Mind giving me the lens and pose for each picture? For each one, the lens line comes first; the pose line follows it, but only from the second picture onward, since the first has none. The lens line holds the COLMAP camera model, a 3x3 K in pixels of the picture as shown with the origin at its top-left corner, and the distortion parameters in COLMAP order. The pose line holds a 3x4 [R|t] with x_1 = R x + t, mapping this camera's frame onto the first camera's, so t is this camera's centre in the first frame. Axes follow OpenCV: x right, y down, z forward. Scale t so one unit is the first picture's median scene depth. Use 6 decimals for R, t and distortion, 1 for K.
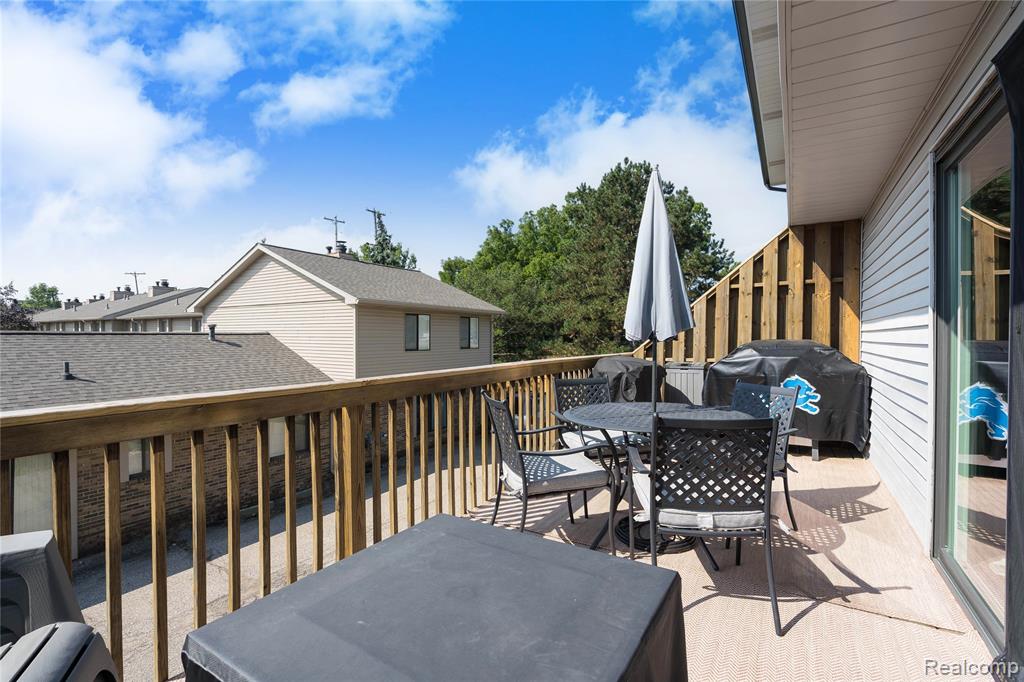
lens RADIAL K [[472.7, 0, 512.0], [0, 472.7, 341.0], [0, 0, 1]] dist [-0.022993, 0.000628]
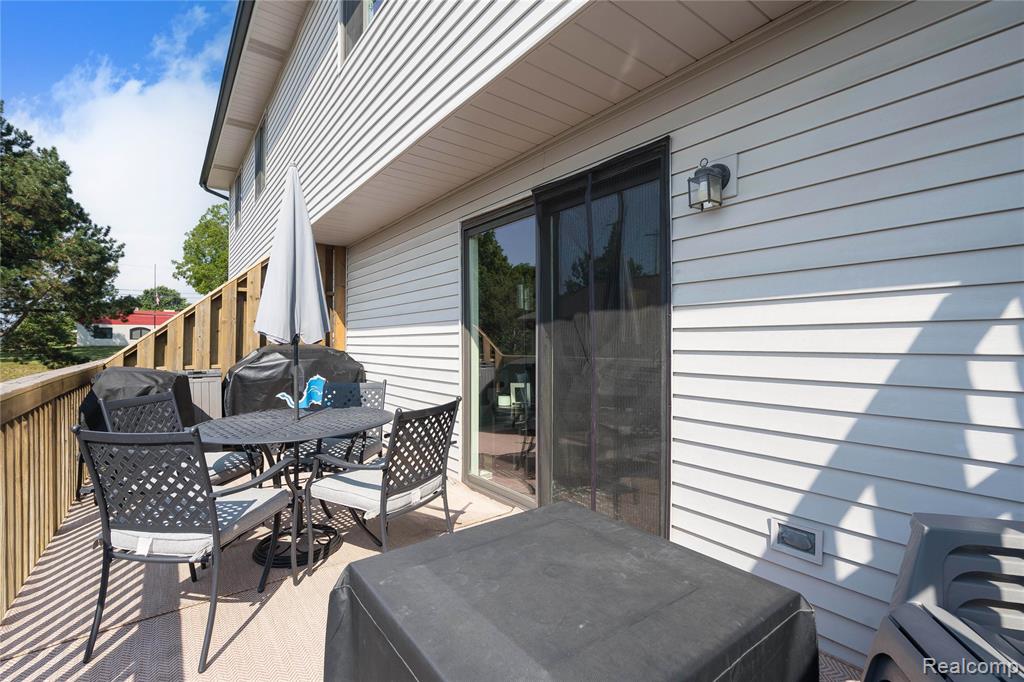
lens RADIAL K [[464.5, 0, 504.3], [0, 464.5, 341.9], [0, 0, 1]] dist [-0.000784, 0.000604]
pose [[0.355037, -0.001562, 0.934851, -0.364487], [0.011853, 0.999926, -0.002831, 0.002377], [-0.934777, 0.012086, 0.355029, 0.229393]]
